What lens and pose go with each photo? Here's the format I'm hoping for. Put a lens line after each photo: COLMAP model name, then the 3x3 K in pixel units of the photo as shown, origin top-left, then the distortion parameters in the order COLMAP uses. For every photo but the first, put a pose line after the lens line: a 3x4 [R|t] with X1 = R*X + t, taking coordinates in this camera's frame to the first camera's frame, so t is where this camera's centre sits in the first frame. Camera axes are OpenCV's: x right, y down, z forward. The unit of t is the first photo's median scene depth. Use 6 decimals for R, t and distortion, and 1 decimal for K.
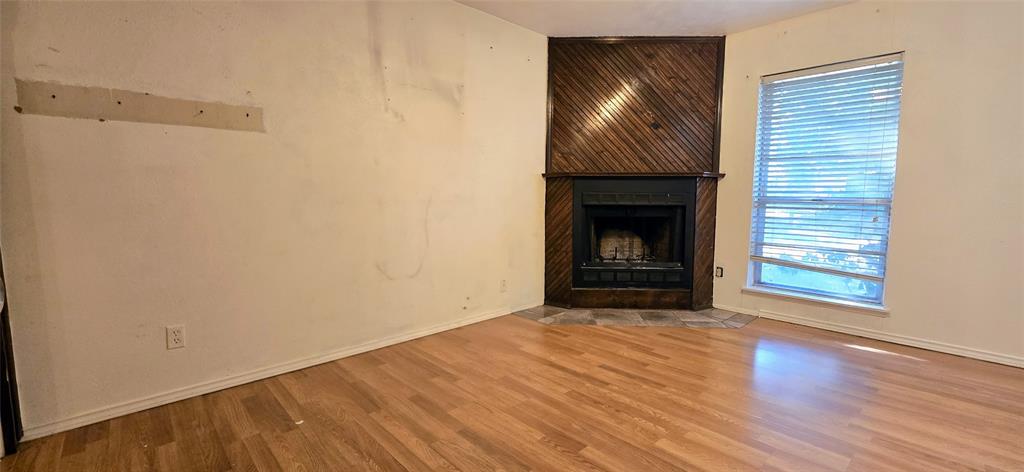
lens RADIAL K [[421.6, 0, 512.4], [0, 421.6, 238.0], [0, 0, 1]] dist [-0.001503, -0.000189]
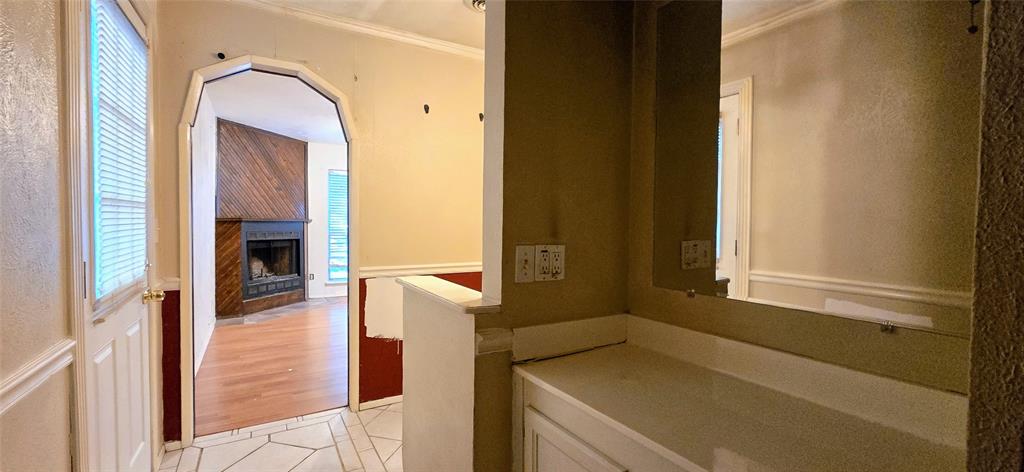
lens RADIAL K [[421.6, 0, 512.5], [0, 421.6, 235.6], [0, 0, 1]] dist [-0.001503, -0.000189]
pose [[0.219153, -0.028046, 0.975287, -1.278746], [0.084560, 0.996372, 0.009651, -0.042170], [-0.972019, 0.080356, 0.220729, -0.227919]]
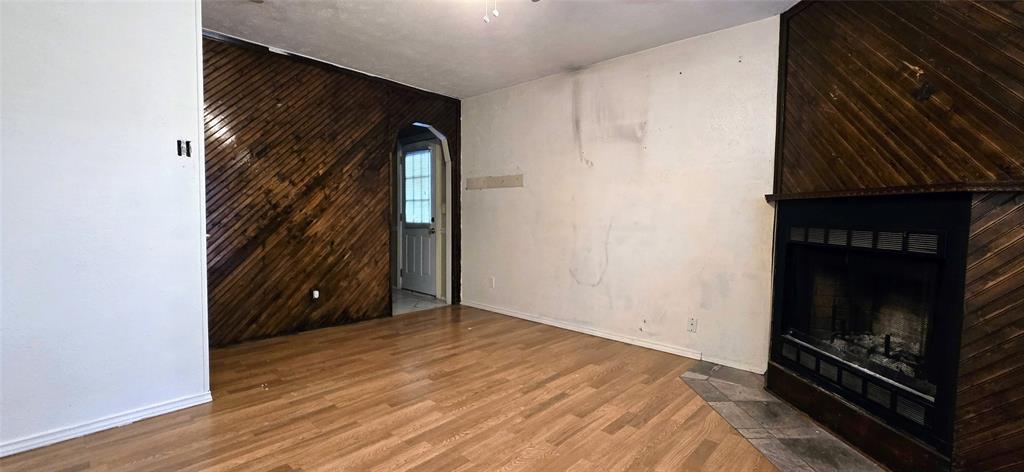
lens RADIAL K [[421.6, 0, 510.8], [0, 421.6, 230.5], [0, 0, 1]] dist [-0.001503, -0.000189]
pose [[0.071422, 0.041802, -0.996570, 1.020840], [-0.111420, 0.993203, 0.033676, -0.088712], [0.991203, 0.108633, 0.075594, 0.646529]]
